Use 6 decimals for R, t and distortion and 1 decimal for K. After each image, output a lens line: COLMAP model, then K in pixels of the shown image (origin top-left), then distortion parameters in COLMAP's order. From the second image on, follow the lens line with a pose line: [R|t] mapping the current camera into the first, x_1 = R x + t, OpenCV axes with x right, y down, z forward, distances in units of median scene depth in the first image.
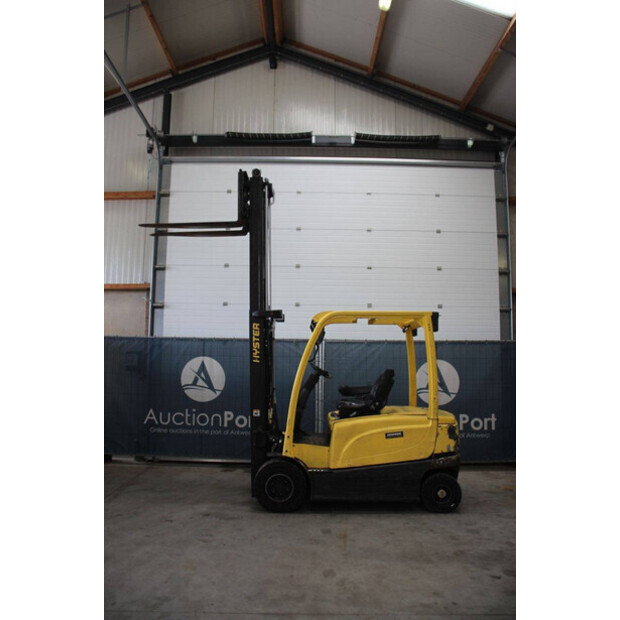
lens RADIAL K [[509.9, 0, 310.0], [0, 509.9, 310.0], [0, 0, 1]] dist [-0.166114, 0.163847]
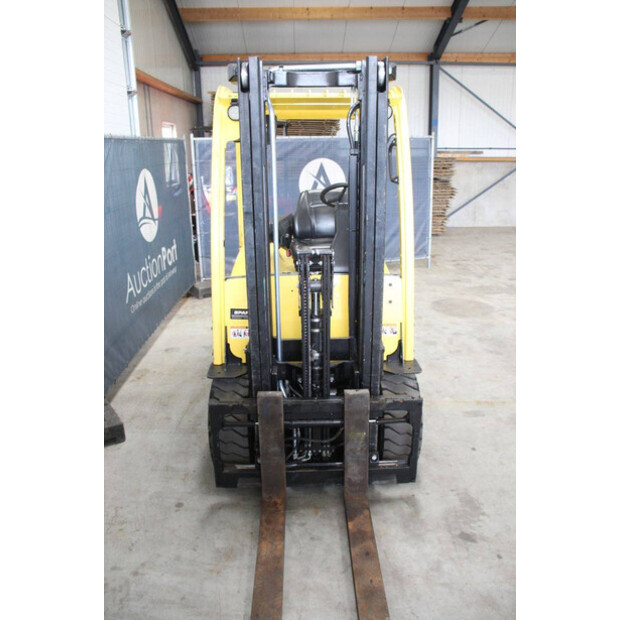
lens RADIAL K [[534.7, 0, 310.0], [0, 534.7, 310.0], [0, 0, 1]] dist [-0.171539, 0.170189]
pose [[-0.024533, -0.310327, 0.950313, -0.558640], [-0.082732, 0.947969, 0.307426, 0.064598], [-0.996270, -0.071080, -0.048930, 1.095875]]
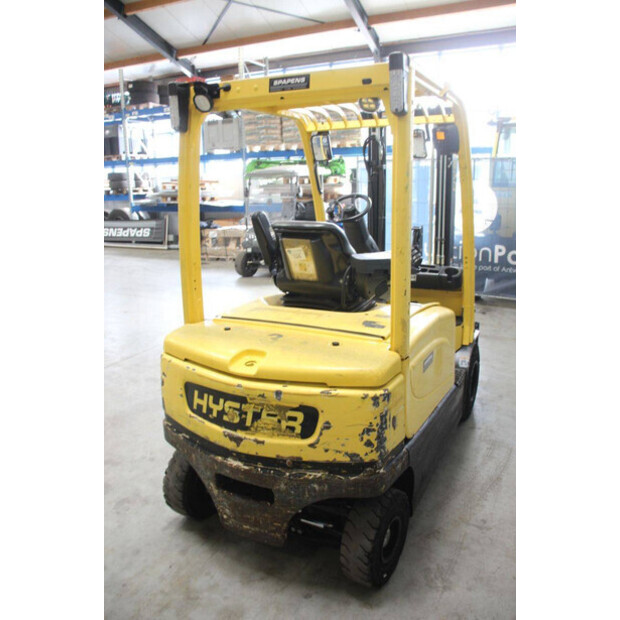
lens RADIAL K [[509.9, 0, 310.0], [0, 509.9, 310.0], [0, 0, 1]] dist [-0.166114, 0.163847]
pose [[-0.459553, 0.223922, -0.859459, 0.581496], [0.100765, 0.974593, 0.200040, 0.115437], [0.882416, 0.005326, -0.470440, 1.282749]]
